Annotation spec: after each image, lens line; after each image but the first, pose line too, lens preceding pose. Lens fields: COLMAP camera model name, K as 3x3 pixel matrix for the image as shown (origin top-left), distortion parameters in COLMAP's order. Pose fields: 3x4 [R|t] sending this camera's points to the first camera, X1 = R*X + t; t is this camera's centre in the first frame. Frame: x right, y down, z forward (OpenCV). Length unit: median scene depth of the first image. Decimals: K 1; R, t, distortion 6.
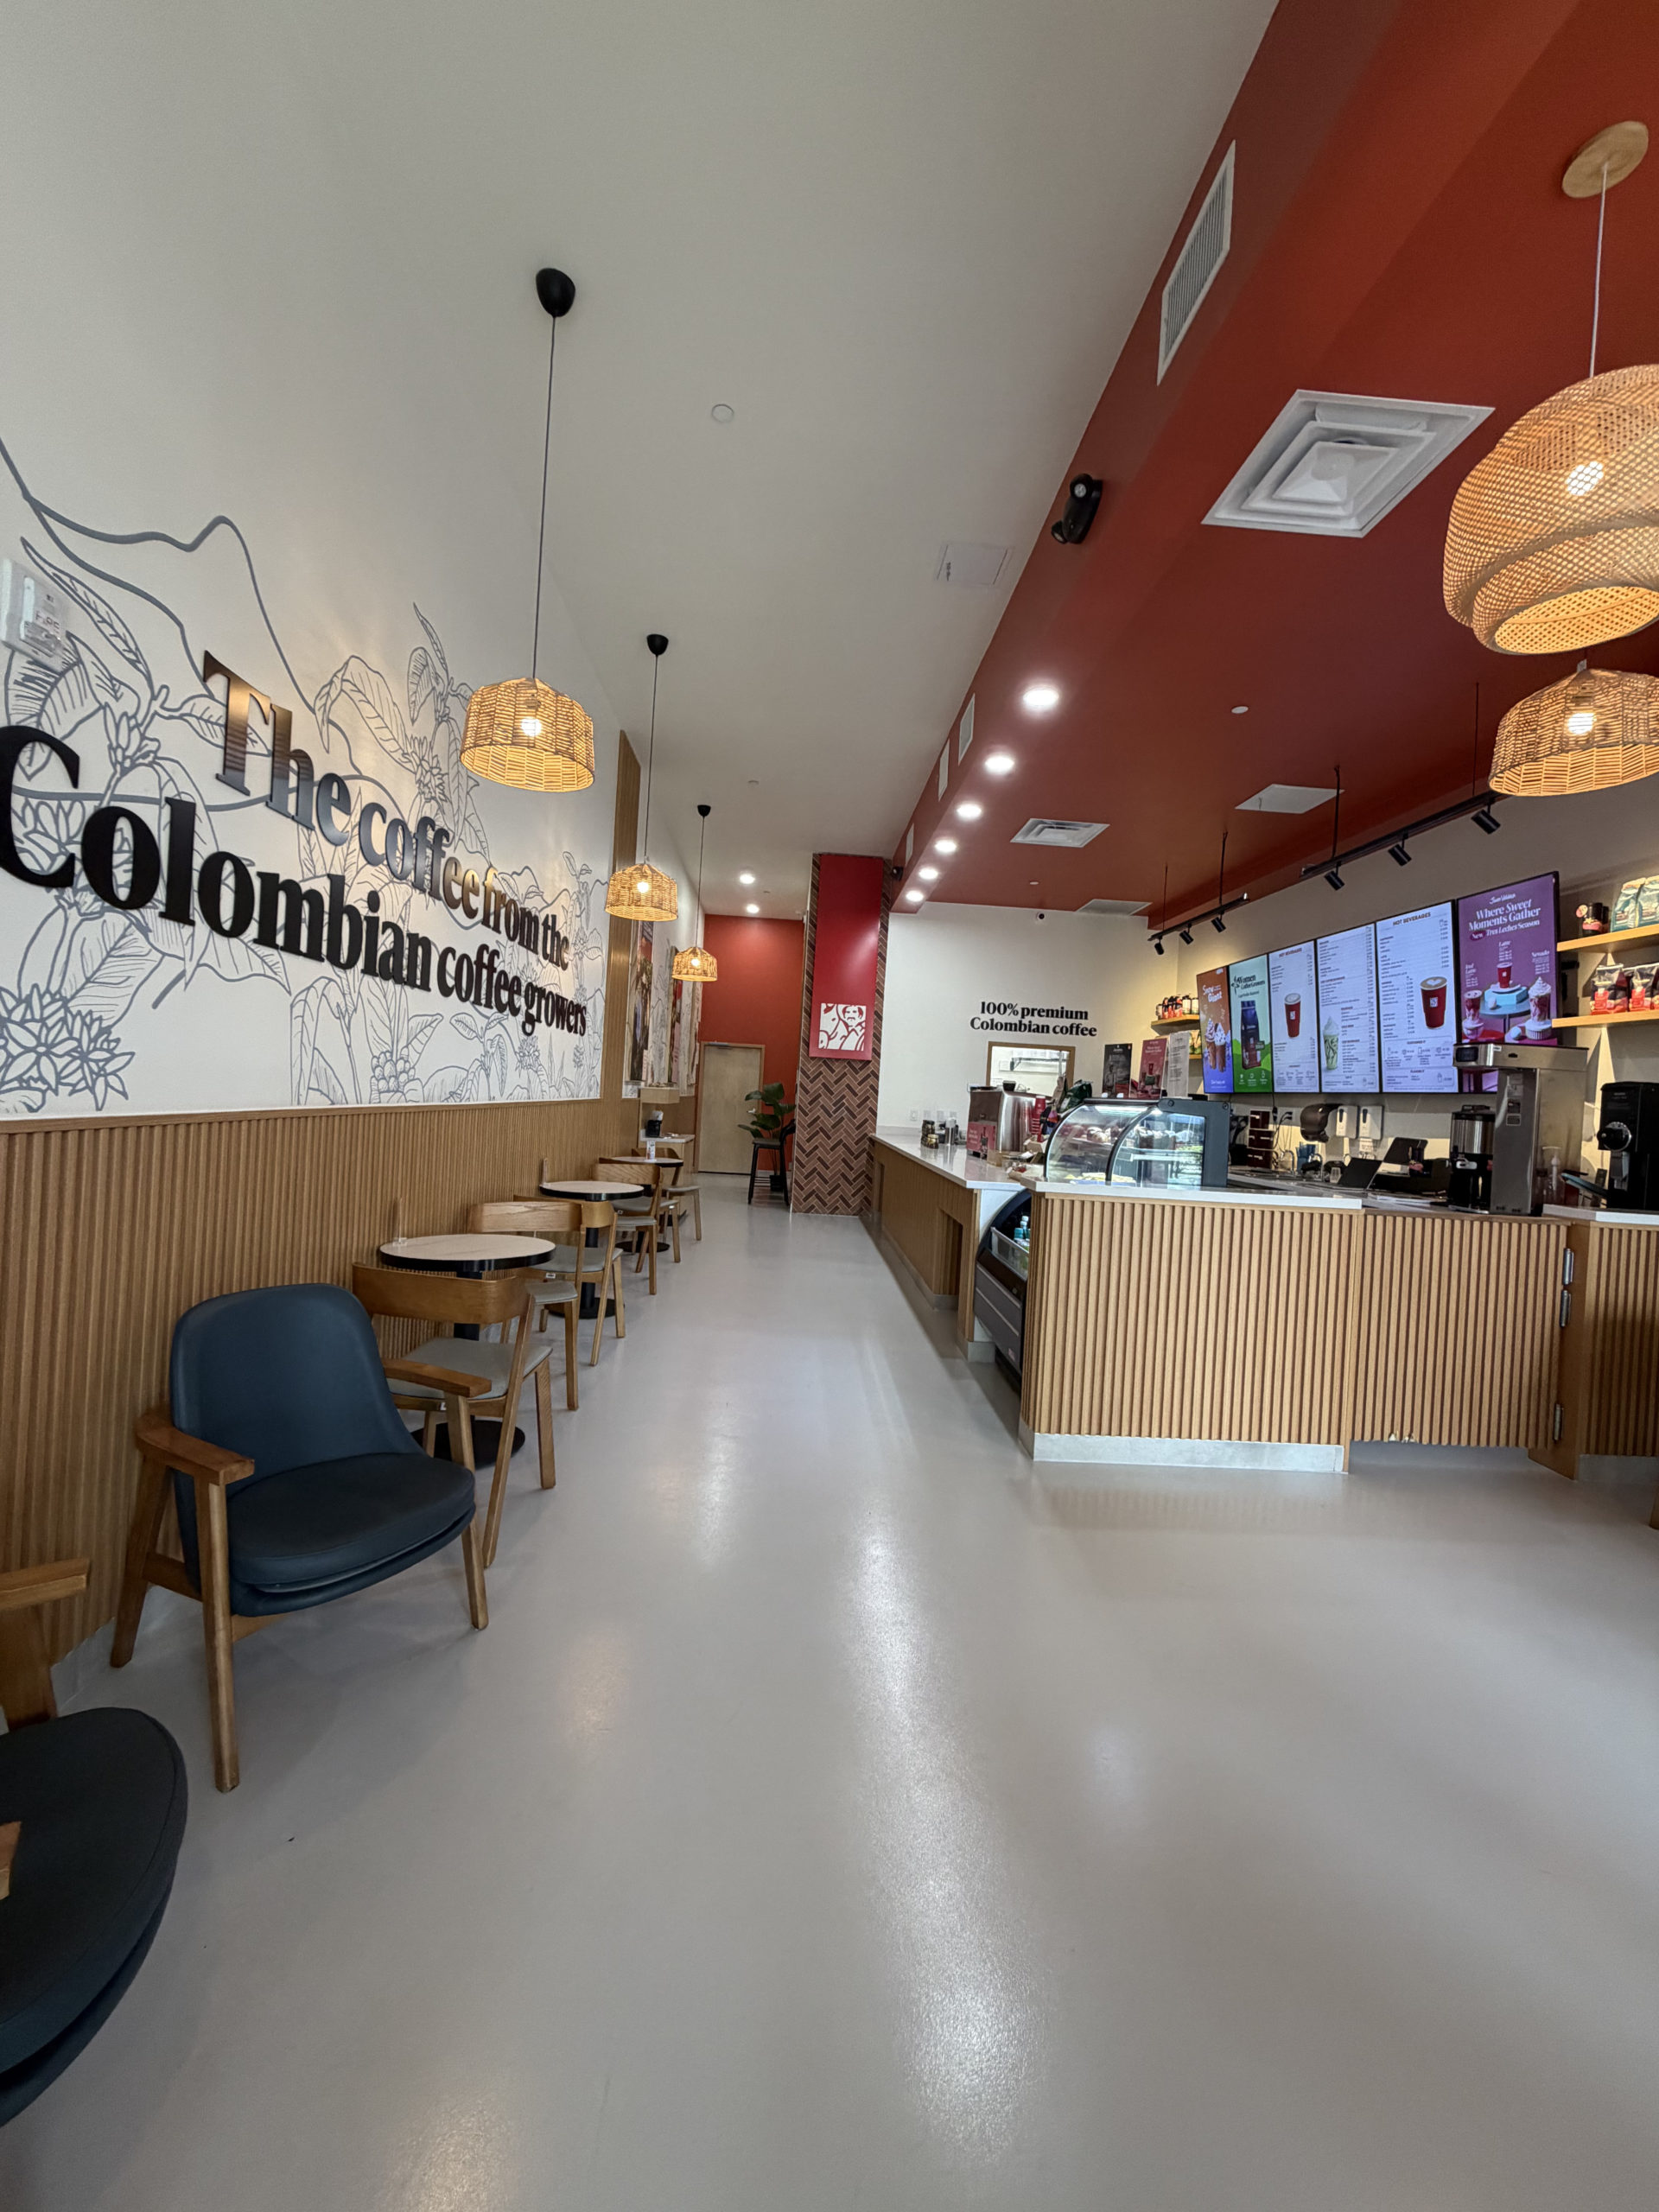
lens RADIAL K [[880.1, 0, 828.9], [0, 880.1, 1099.6], [0, 0, 1]] dist [-0.000264, 0.000554]
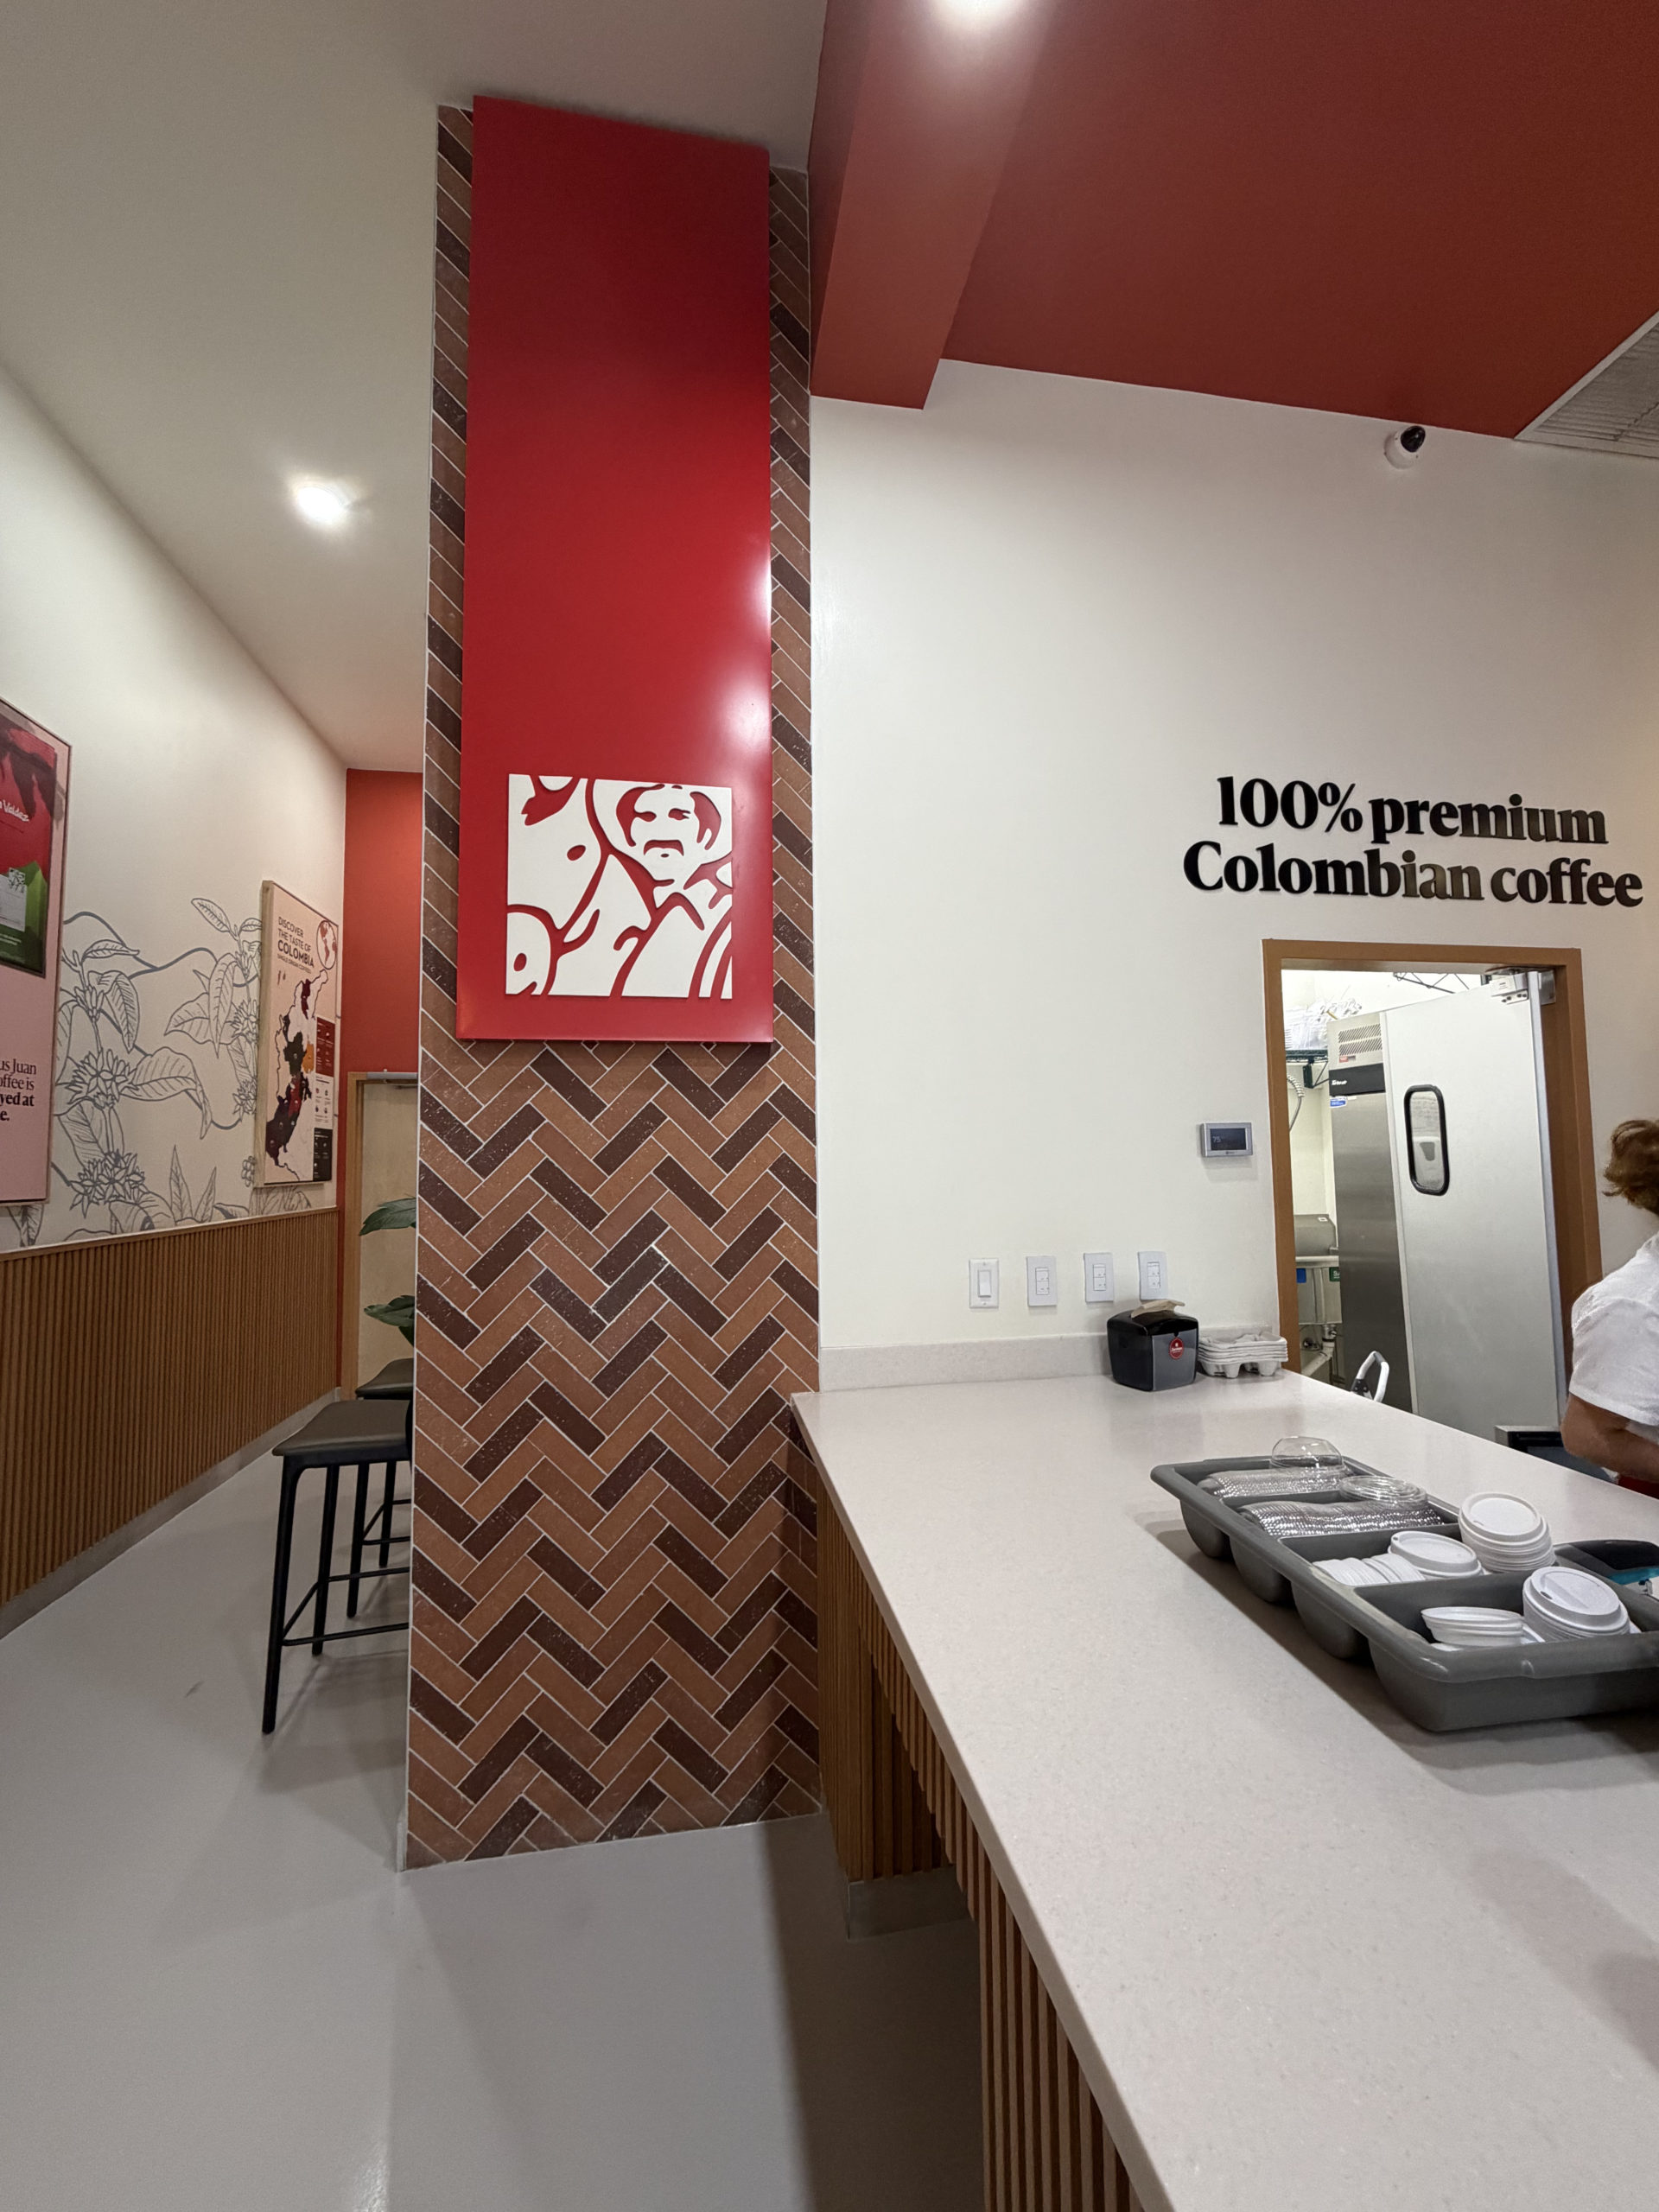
lens RADIAL K [[880.1, 0, 825.8], [0, 880.1, 1101.5], [0, 0, 1]] dist [-0.000264, 0.000554]
pose [[0.991884, -0.063796, 0.109983, 0.039916], [0.071094, 0.995430, -0.063752, -0.017738], [-0.105413, 0.071054, 0.991887, 0.865560]]
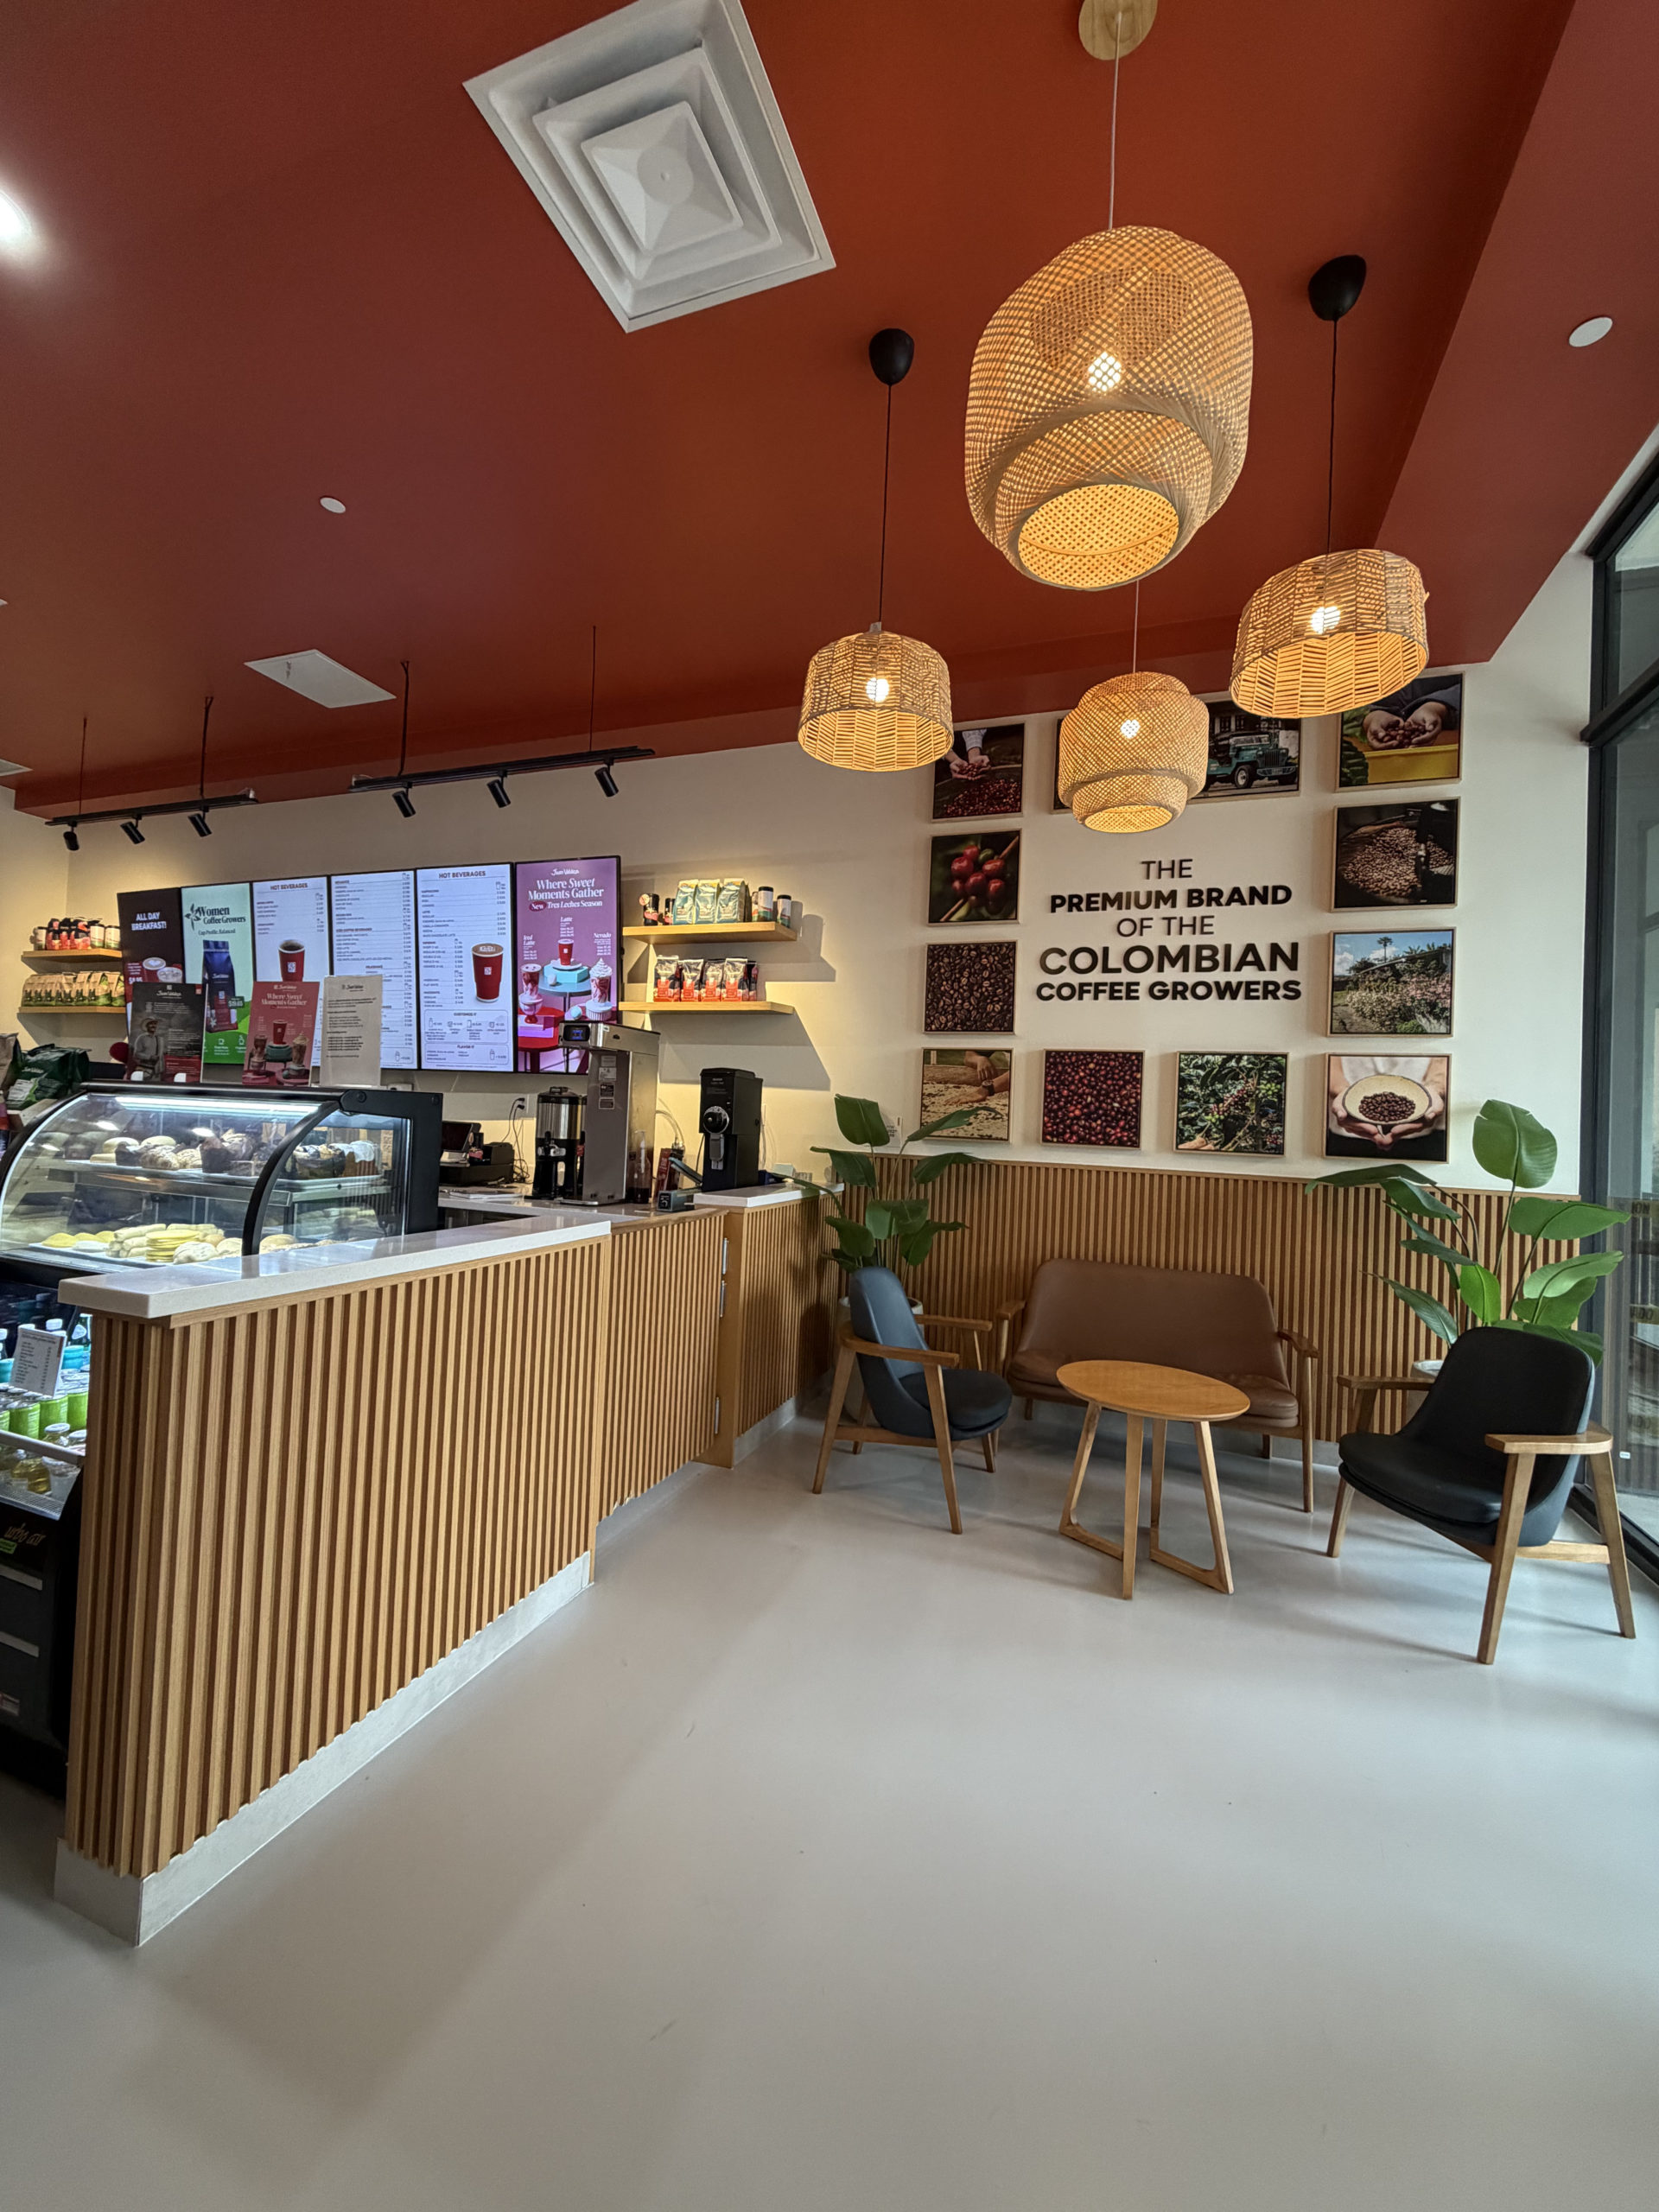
lens RADIAL K [[880.1, 0, 831.0], [0, 880.1, 1100.2], [0, 0, 1]] dist [-0.000264, 0.000554]
pose [[0.393333, -0.020731, 0.919162, -0.011874], [-0.015830, 0.999445, 0.029315, -0.010224], [-0.919260, -0.026081, 0.392786, 0.322199]]
